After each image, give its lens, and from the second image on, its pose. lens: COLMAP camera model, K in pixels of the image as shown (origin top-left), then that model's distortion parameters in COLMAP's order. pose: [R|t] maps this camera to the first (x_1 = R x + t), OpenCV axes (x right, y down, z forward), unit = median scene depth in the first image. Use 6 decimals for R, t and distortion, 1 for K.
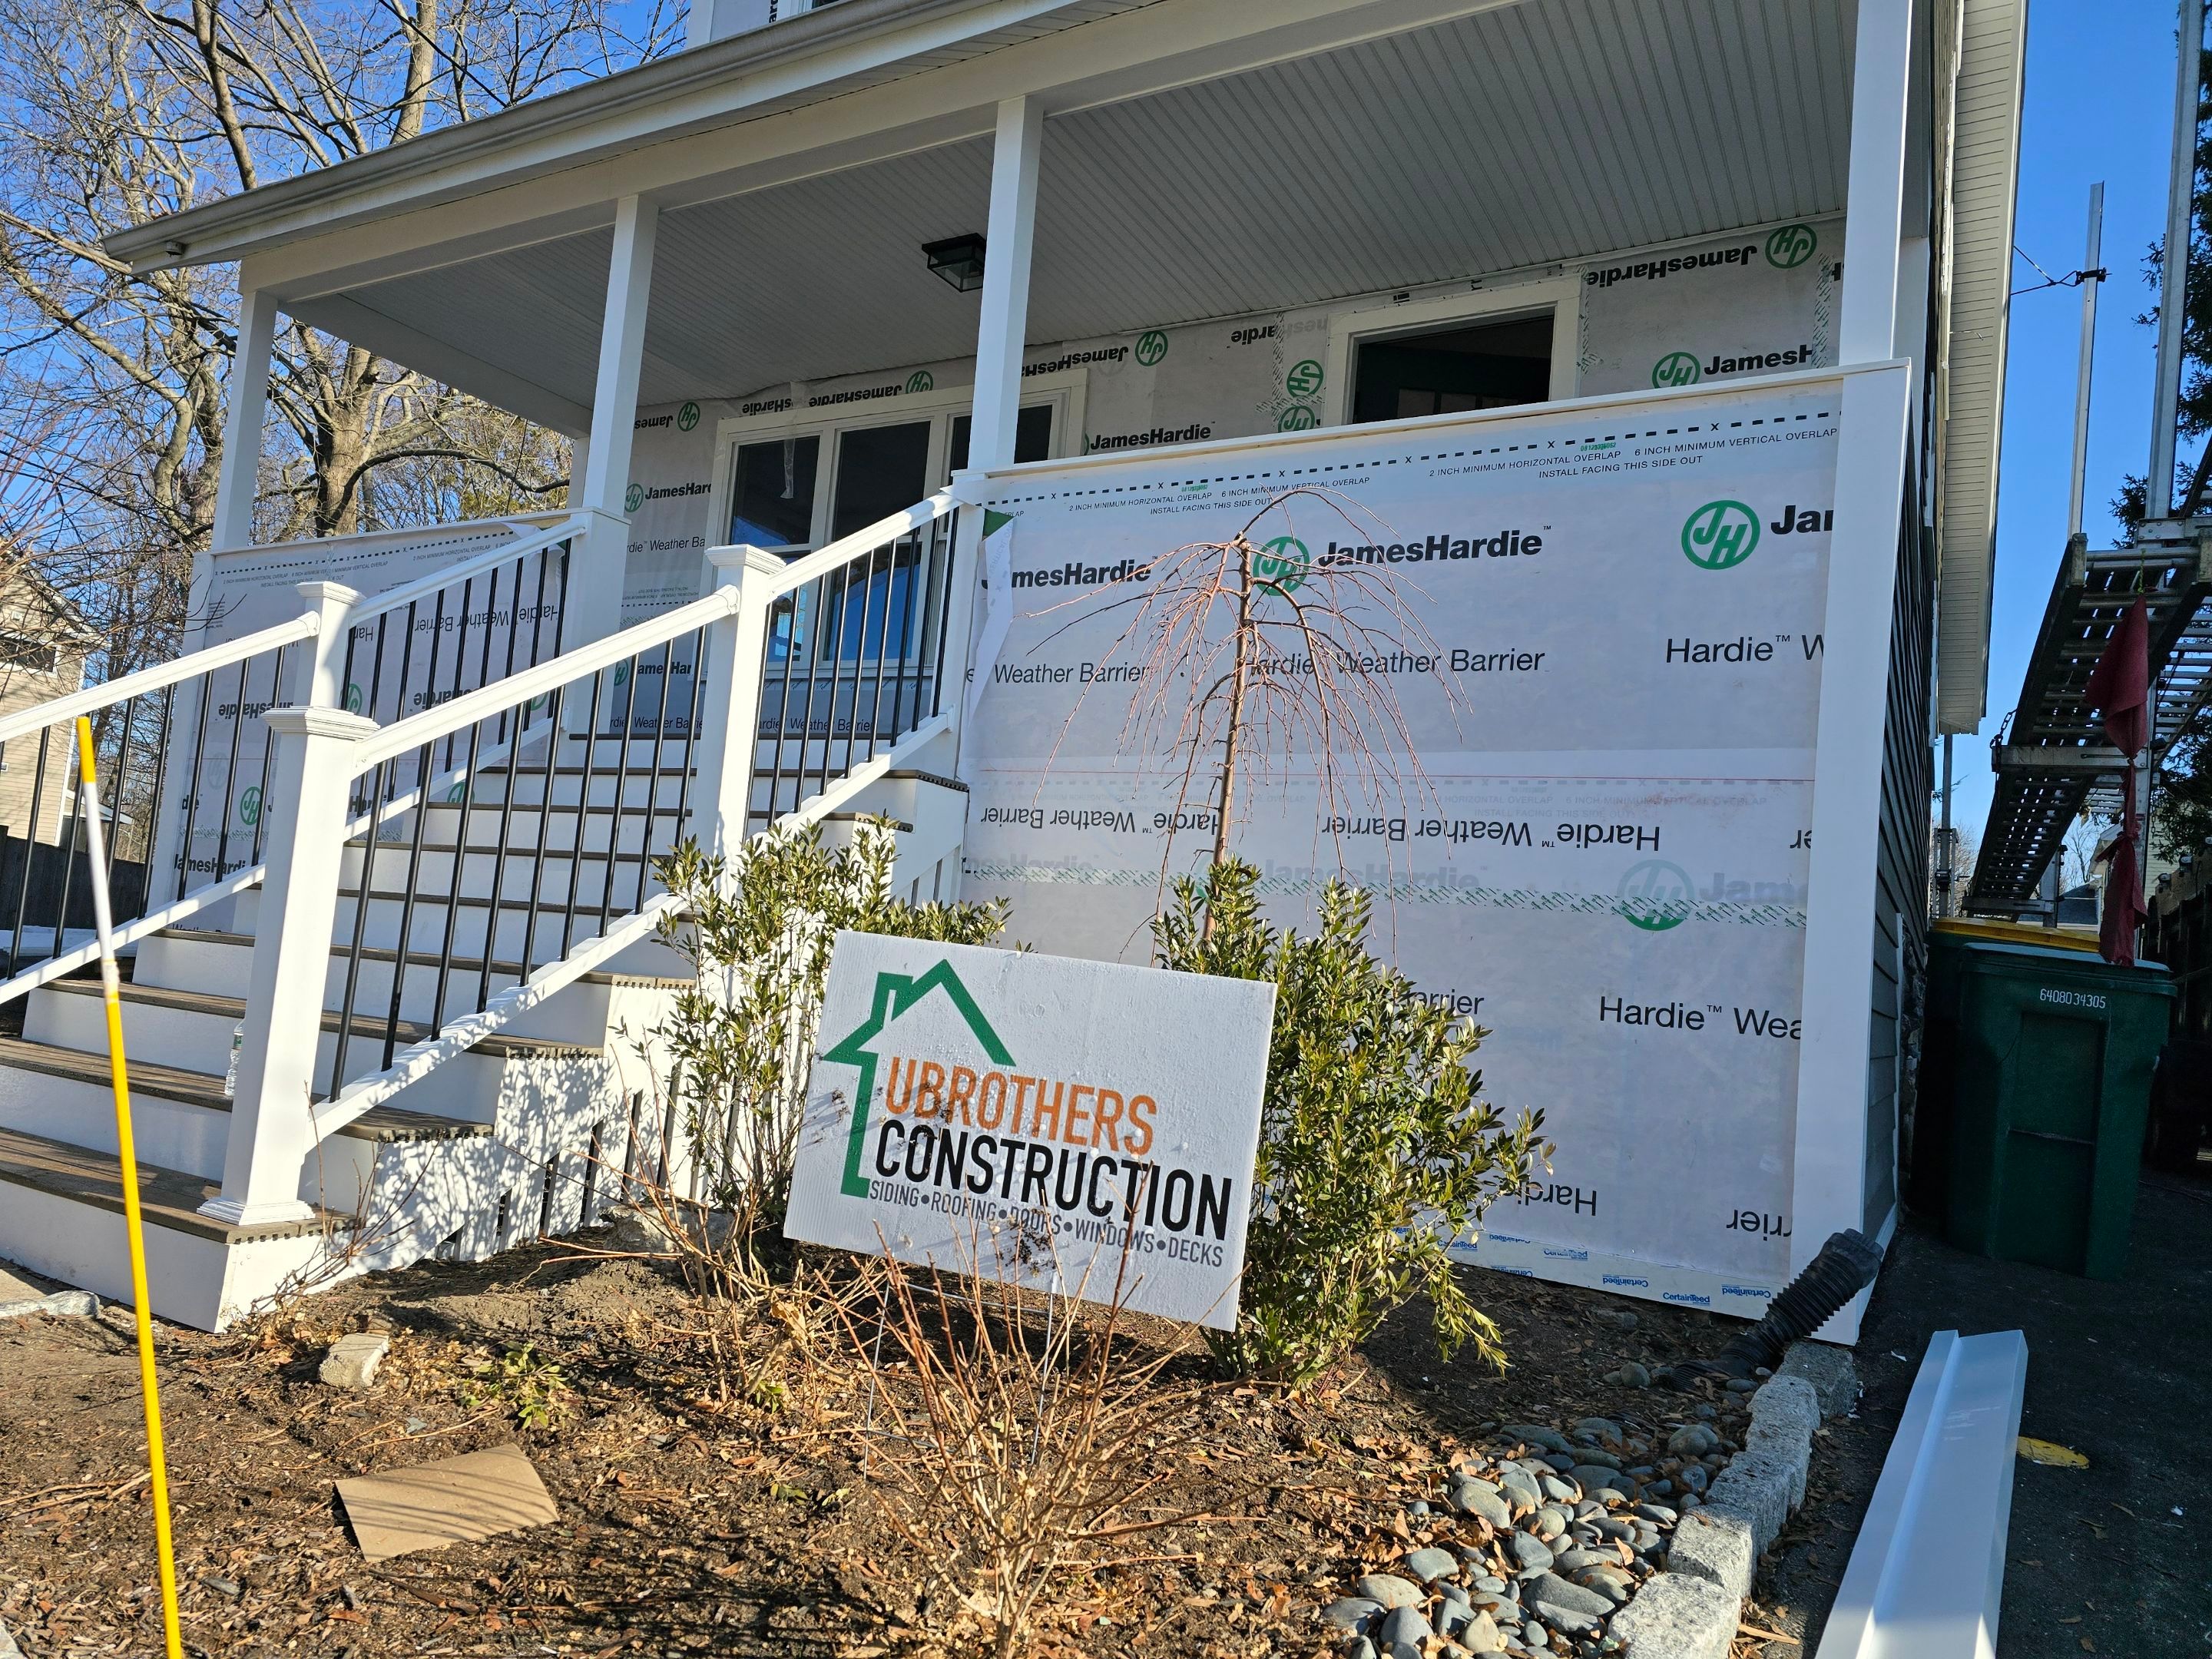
lens RADIAL K [[1456.6, 0, 1069.8], [0, 1456.6, 828.3], [0, 0, 1]] dist [0.091106, -0.087894]
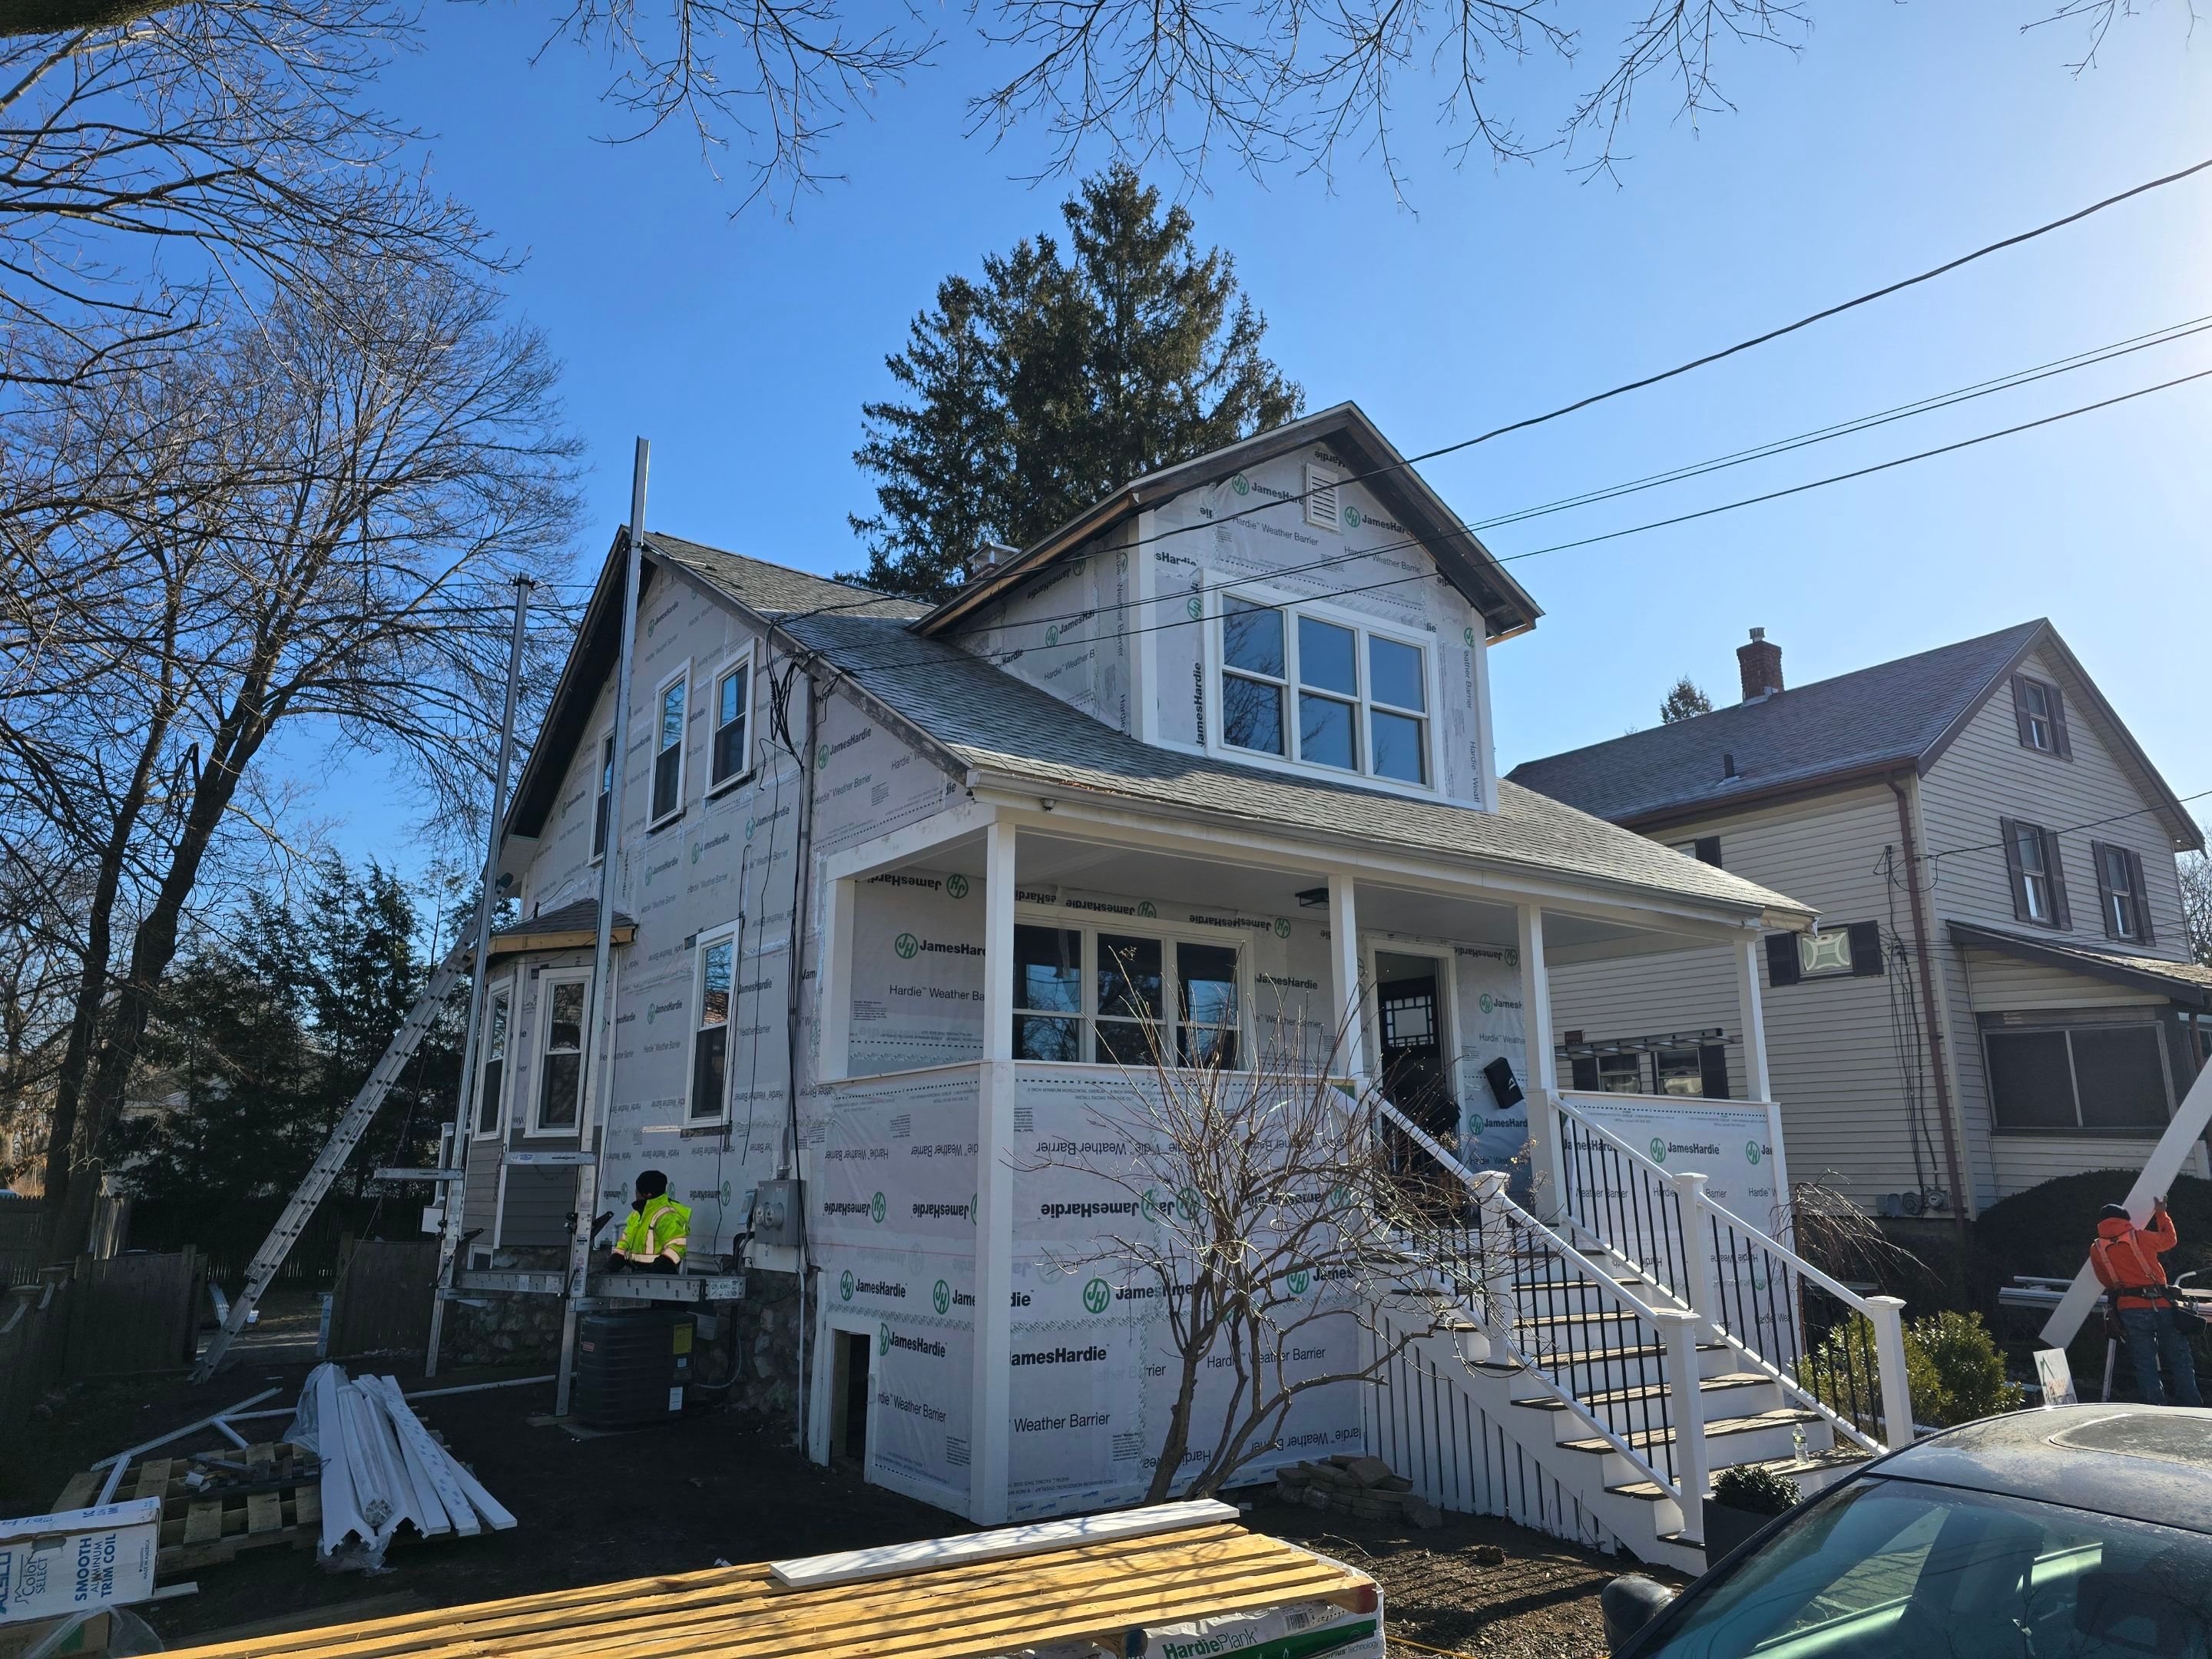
lens RADIAL K [[1456.6, 0, 1069.8], [0, 1456.6, 828.3], [0, 0, 1]] dist [0.091106, -0.087894]
pose [[0.443042, 0.123203, 0.887995, -3.229211], [-0.044003, 0.992307, -0.115721, -0.485505], [-0.895420, 0.012195, 0.445055, 0.973358]]
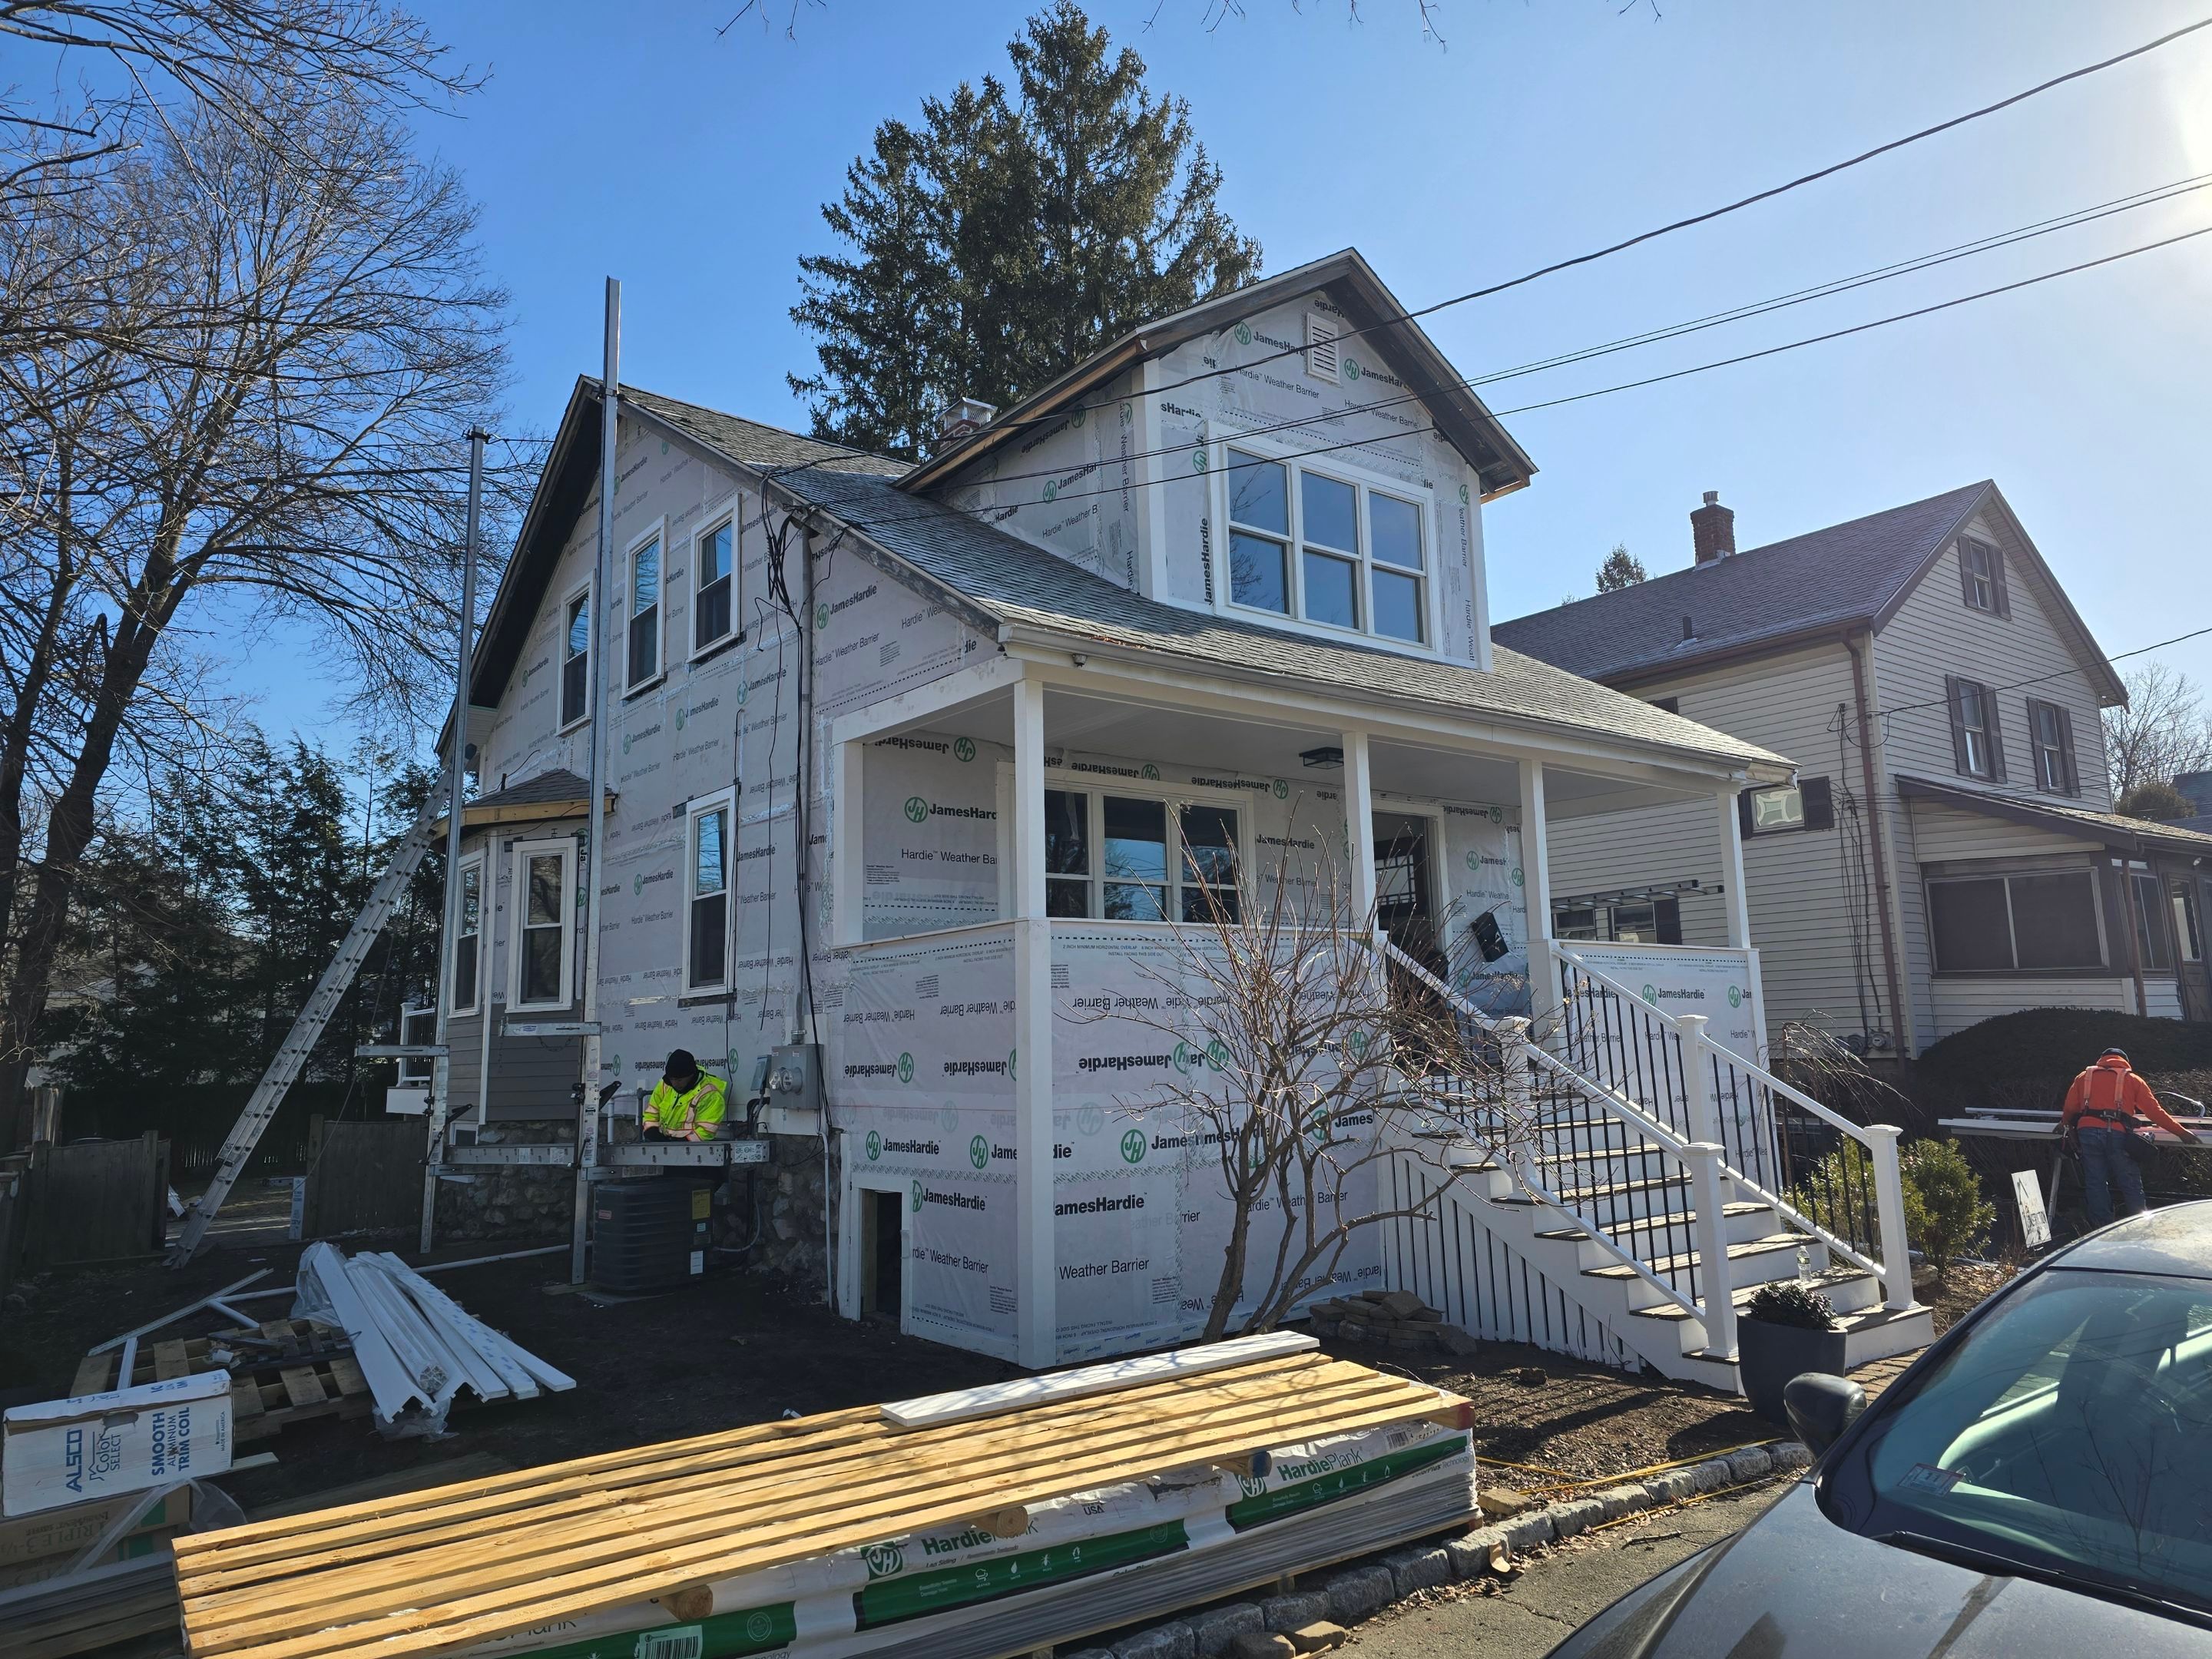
lens RADIAL K [[1456.6, 0, 1105.7], [0, 1456.6, 806.2], [0, 0, 1]] dist [0.103821, -0.110776]
pose [[0.382417, 0.055076, 0.922347, -3.261846], [-0.027102, 0.998461, -0.048385, -0.452509], [-0.923592, -0.006495, 0.383321, 1.119828]]
